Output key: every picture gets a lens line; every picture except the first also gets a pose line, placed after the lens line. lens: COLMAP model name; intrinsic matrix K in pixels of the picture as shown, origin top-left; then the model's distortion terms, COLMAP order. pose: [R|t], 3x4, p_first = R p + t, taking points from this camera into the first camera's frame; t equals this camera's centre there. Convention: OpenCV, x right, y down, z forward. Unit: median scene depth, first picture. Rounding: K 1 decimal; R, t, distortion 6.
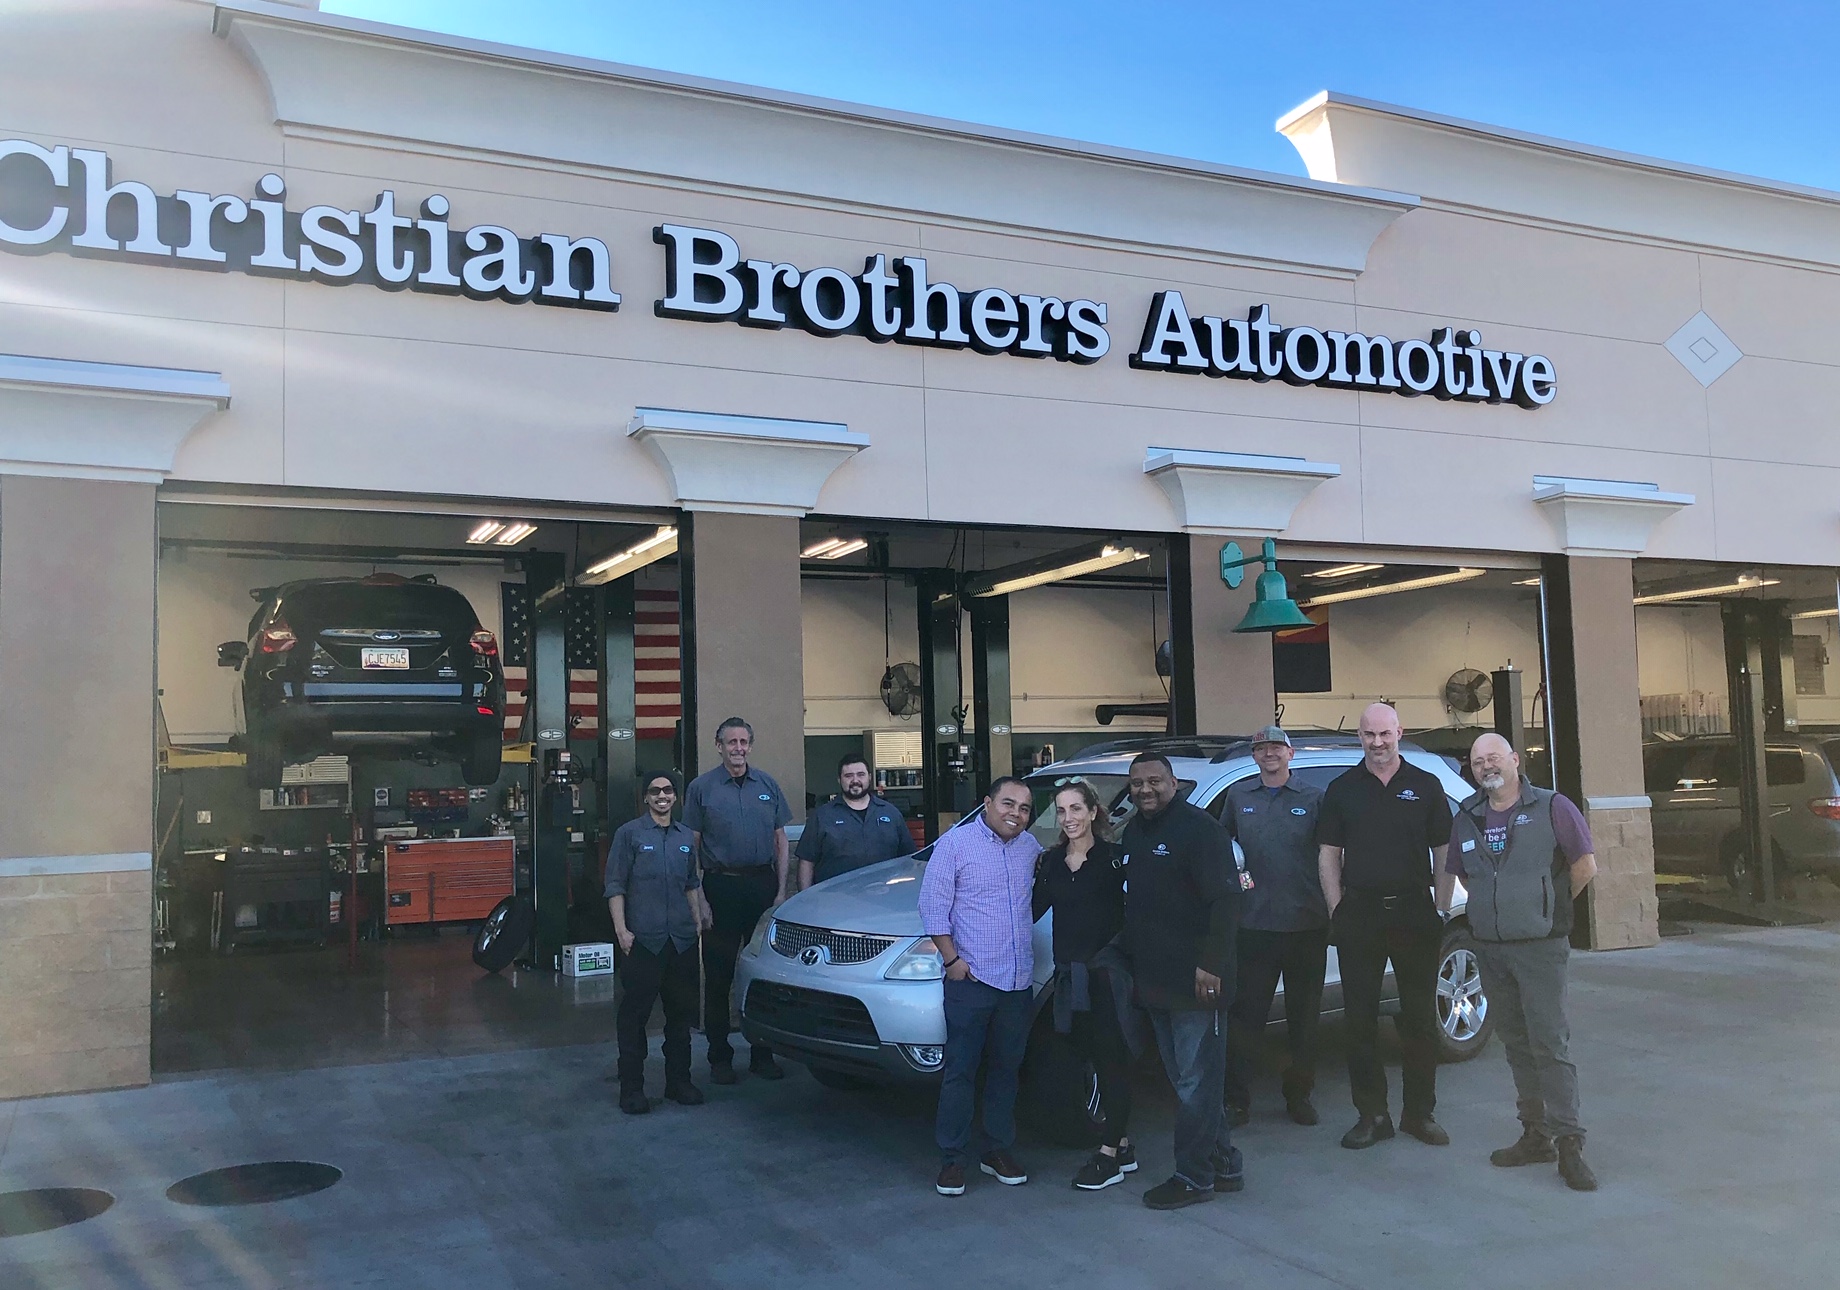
lens RADIAL K [[1723.4, 0, 963.3], [0, 1723.4, 672.9], [0, 0, 1]] dist [0.000378, 0.000000]
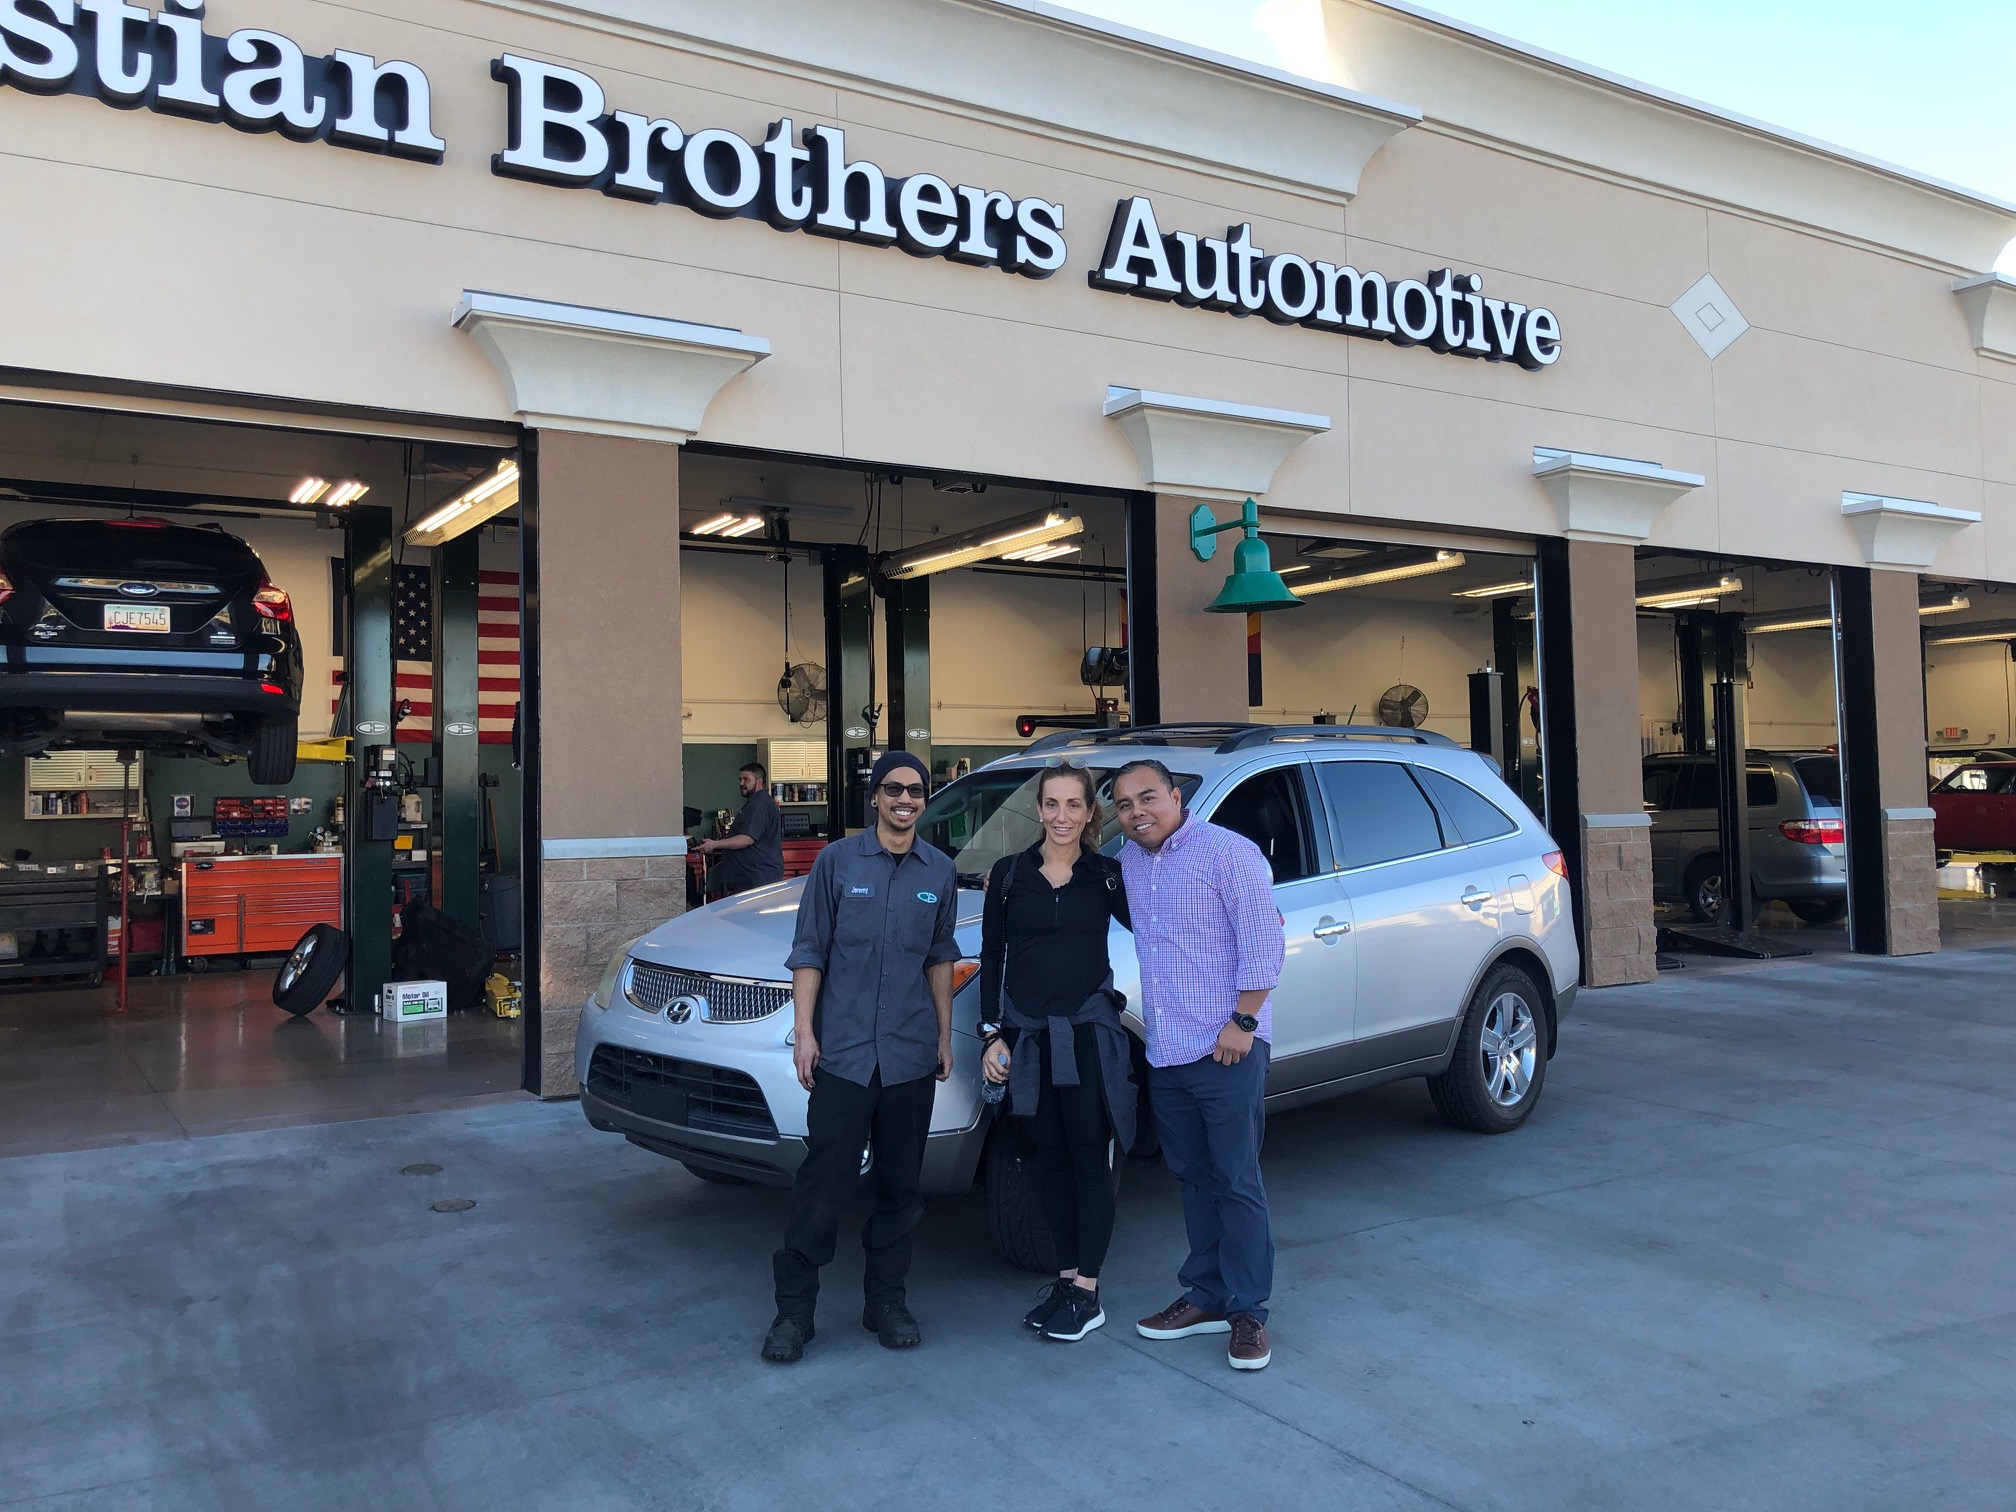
lens RADIAL K [[1657.9, 0, 1004.5], [0, 1657.9, 739.9], [0, 0, 1]] dist [0.012794, -0.028624]
pose [[0.996018, 0.011314, 0.088427, -0.012335], [-0.013005, 0.999743, 0.018570, 0.027404], [-0.088195, -0.019646, 0.995910, 0.219267]]
